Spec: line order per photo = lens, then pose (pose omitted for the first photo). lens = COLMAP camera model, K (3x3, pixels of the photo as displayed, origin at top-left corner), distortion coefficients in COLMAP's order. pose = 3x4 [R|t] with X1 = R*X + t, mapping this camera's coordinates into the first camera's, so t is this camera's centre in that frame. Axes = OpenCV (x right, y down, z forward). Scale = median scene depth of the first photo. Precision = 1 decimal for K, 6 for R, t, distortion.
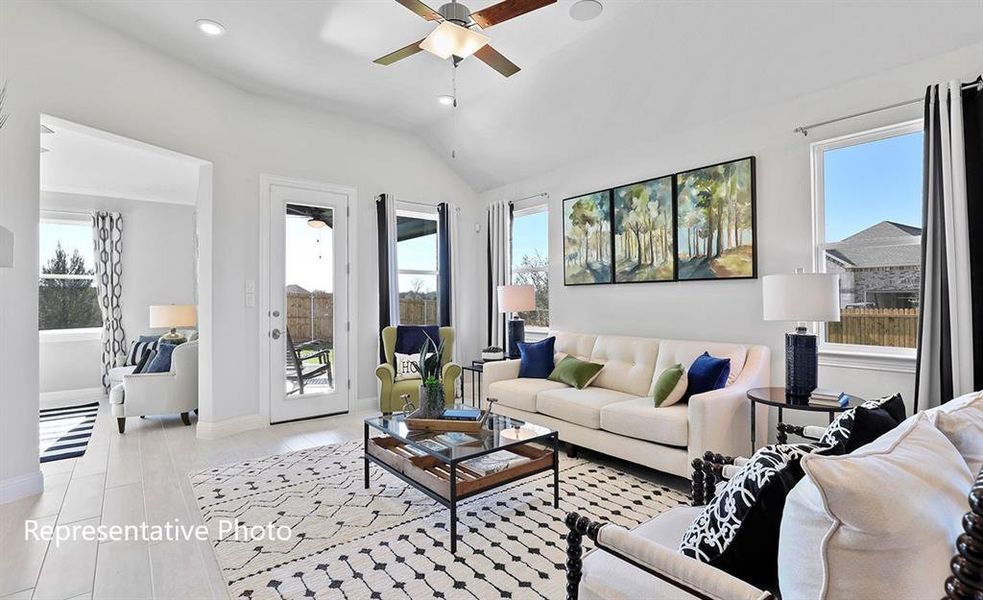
lens RADIAL K [[460.5, 0, 500.5], [0, 460.5, 291.4], [0, 0, 1]] dist [-0.023470, -0.001245]
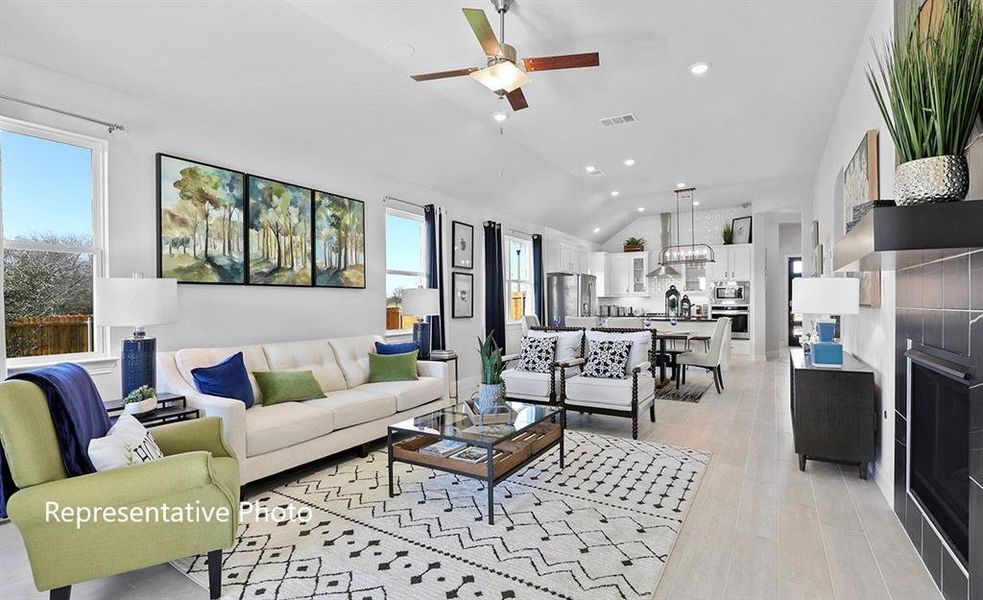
lens RADIAL K [[460.5, 0, 492.1], [0, 460.5, 310.3], [0, 0, 1]] dist [-0.023470, -0.001245]
pose [[-0.321588, -0.011651, 0.946808, -0.759939], [-0.015128, 0.999860, 0.007166, 0.018733], [-0.946759, -0.012019, -0.321719, 0.890086]]
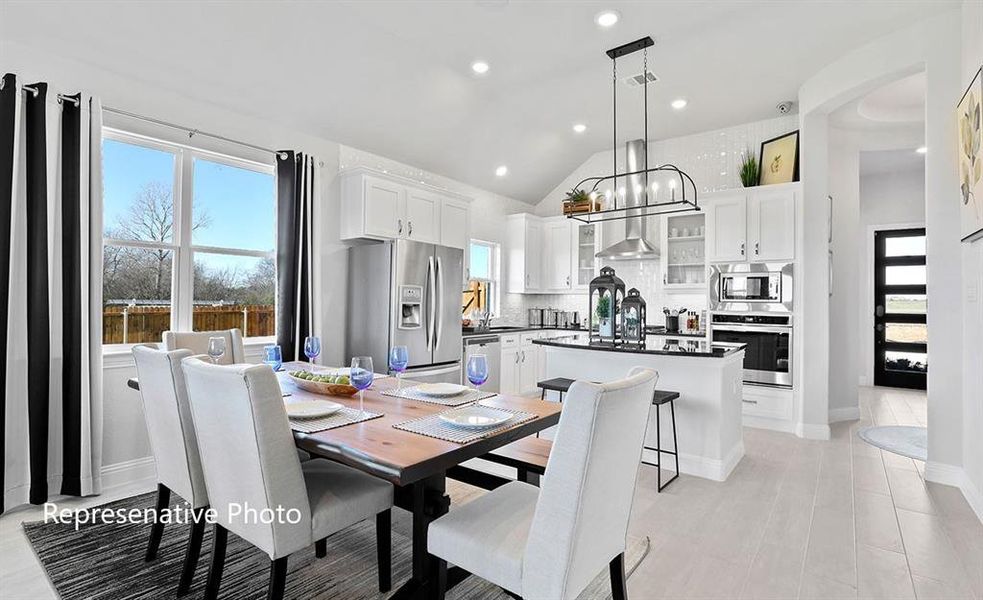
lens RADIAL K [[460.5, 0, 498.7], [0, 460.5, 295.8], [0, 0, 1]] dist [-0.023470, -0.001245]
pose [[-0.218075, 0.011209, 0.975868, -0.528923], [-0.033925, 0.999243, -0.019059, 0.011567], [-0.975342, -0.037263, -0.217529, 0.608501]]
